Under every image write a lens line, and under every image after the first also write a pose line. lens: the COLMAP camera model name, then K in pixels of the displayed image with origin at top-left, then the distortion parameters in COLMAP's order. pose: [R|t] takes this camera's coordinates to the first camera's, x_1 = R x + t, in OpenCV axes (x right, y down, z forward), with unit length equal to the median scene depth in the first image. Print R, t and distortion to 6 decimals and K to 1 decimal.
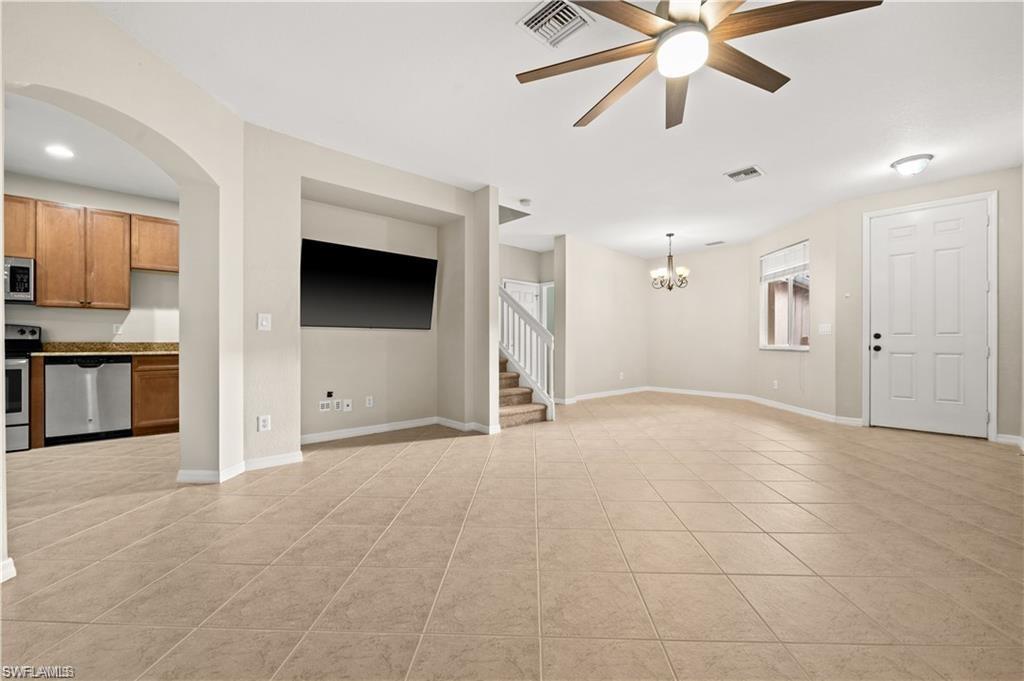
lens RADIAL K [[408.4, 0, 518.1], [0, 408.4, 339.9], [0, 0, 1]] dist [-0.001456, -0.001056]
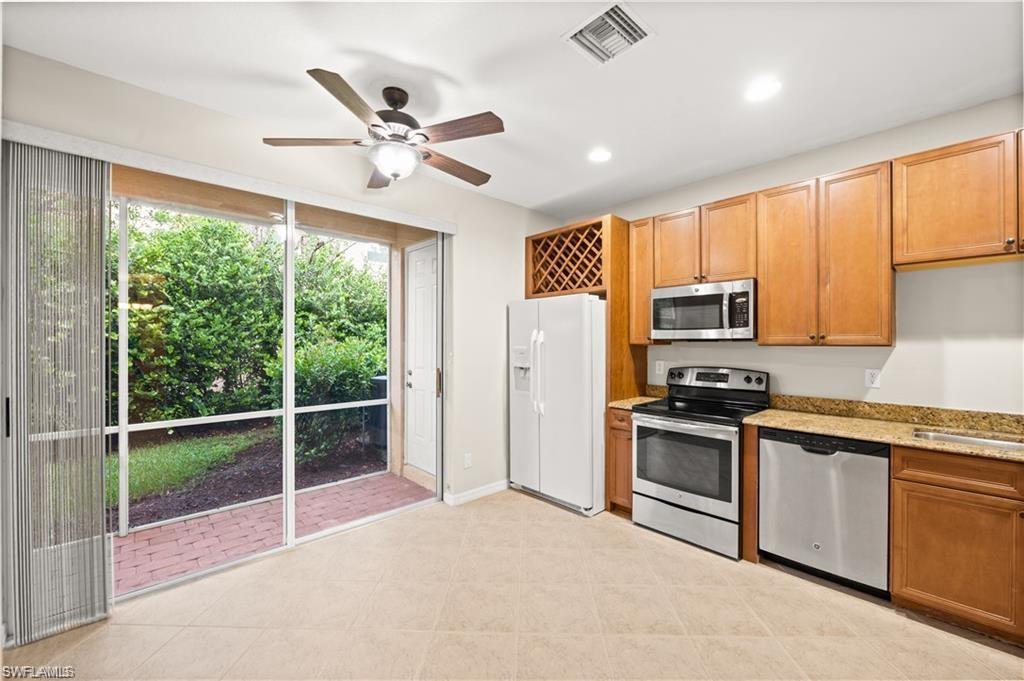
lens RADIAL K [[408.4, 0, 519.2], [0, 408.4, 342.7], [0, 0, 1]] dist [-0.001456, -0.001056]
pose [[0.015485, 0.001093, -0.999880, -0.440092], [-0.000110, 0.999999, 0.001091, -0.078490], [0.999880, 0.000094, 0.015485, 0.516900]]
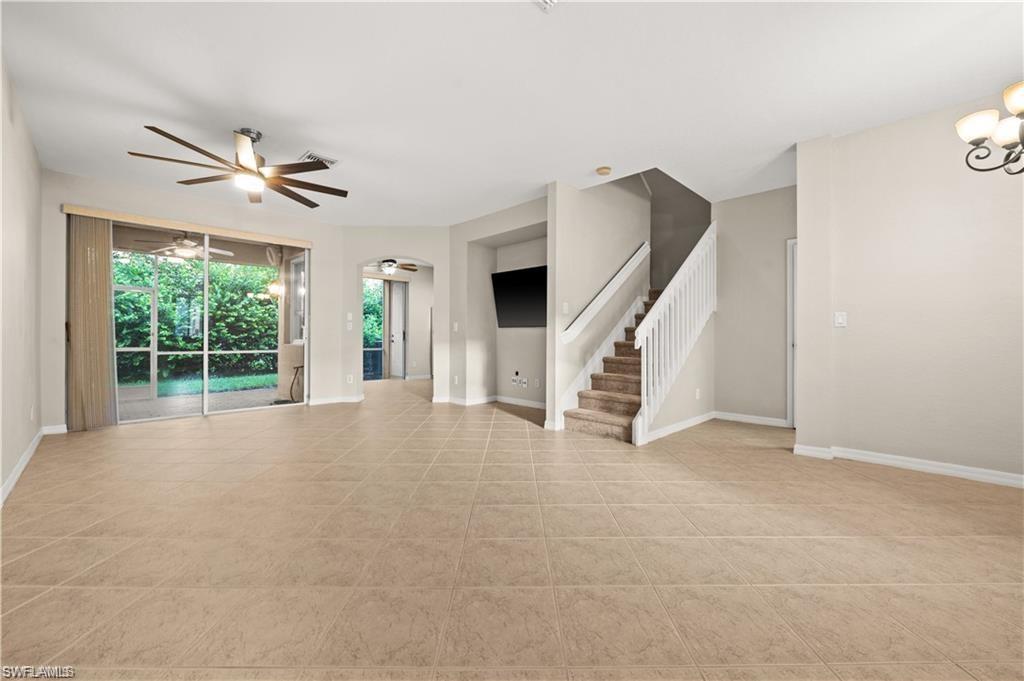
lens RADIAL K [[408.4, 0, 520.2], [0, 408.4, 348.1], [0, 0, 1]] dist [-0.001456, -0.001056]
pose [[0.046555, 0.030193, -0.998459, 0.933573], [-0.000988, 0.999544, 0.030180, -0.001721], [0.998915, -0.000419, 0.046564, 0.868266]]
